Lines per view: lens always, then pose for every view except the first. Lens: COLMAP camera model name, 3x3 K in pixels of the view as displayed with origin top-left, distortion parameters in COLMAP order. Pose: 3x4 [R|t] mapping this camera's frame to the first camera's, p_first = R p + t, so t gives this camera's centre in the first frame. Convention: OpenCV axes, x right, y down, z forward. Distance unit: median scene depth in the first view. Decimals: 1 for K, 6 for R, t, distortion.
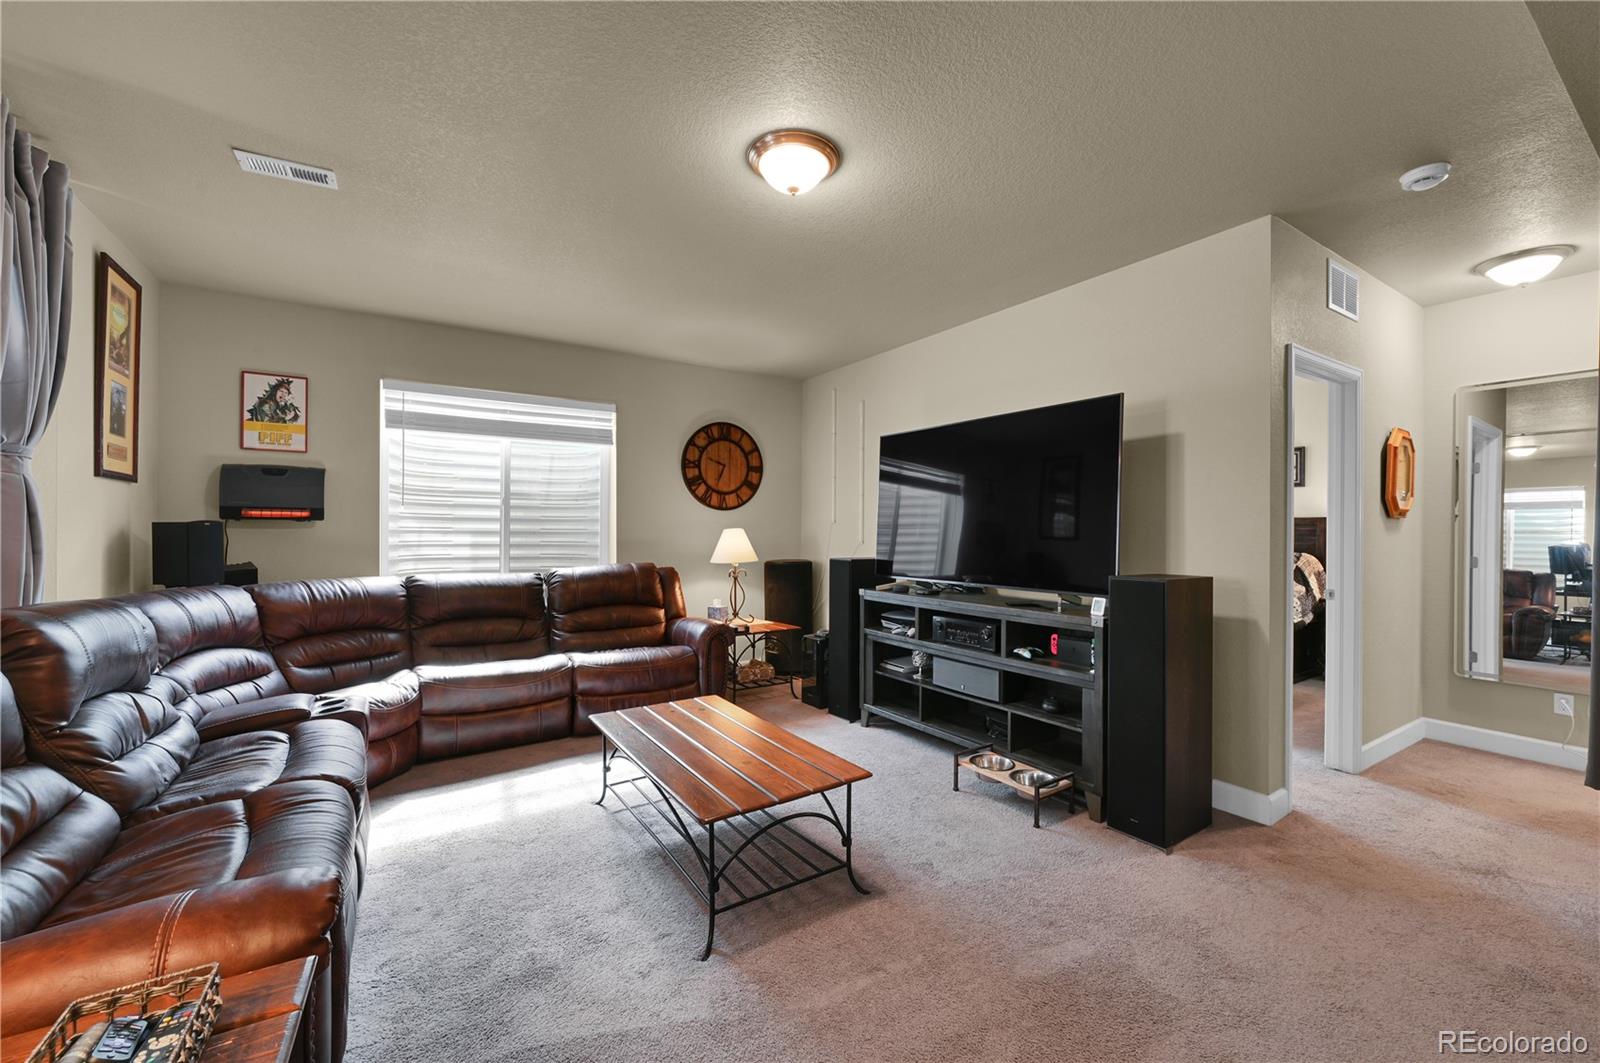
lens RADIAL K [[630.7, 0, 798.9], [0, 630.7, 535.3], [0, 0, 1]] dist [-0.013513, -0.000194]
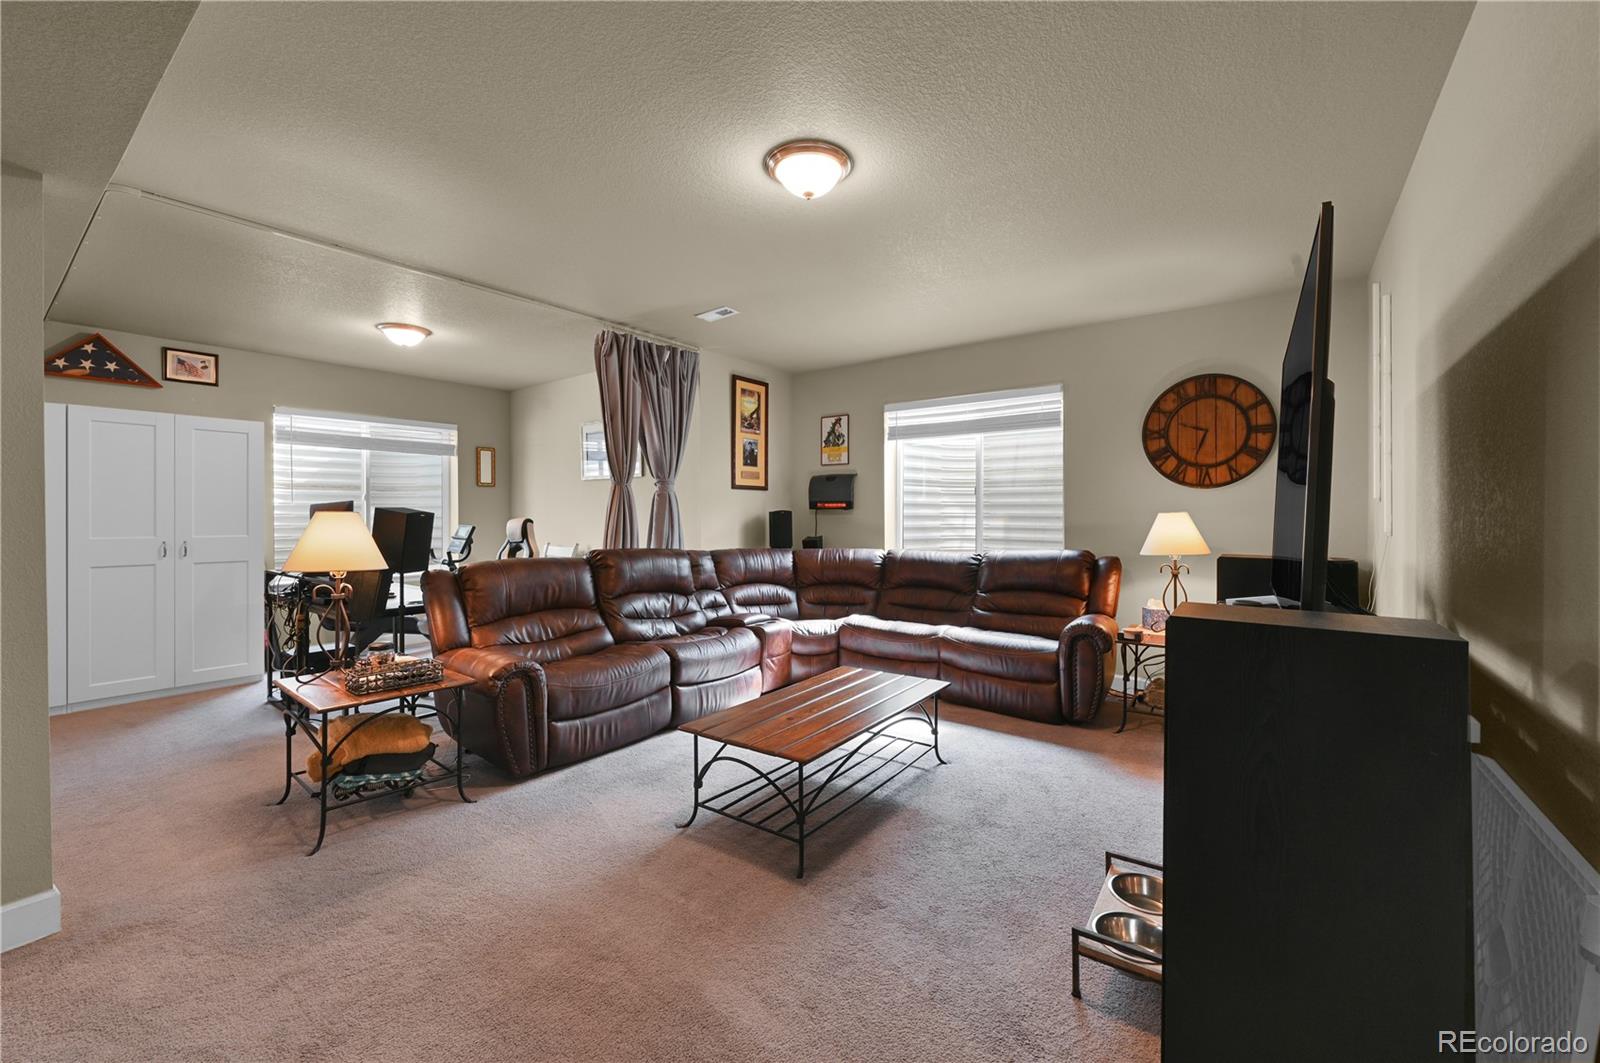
lens RADIAL K [[630.7, 0, 799.3], [0, 630.7, 516.8], [0, 0, 1]] dist [-0.013513, -0.000194]
pose [[0.347976, -0.002898, -0.937499, 0.551667], [-0.003705, 0.999983, -0.004466, 0.000835], [0.937496, 0.005027, 0.347959, 0.342184]]
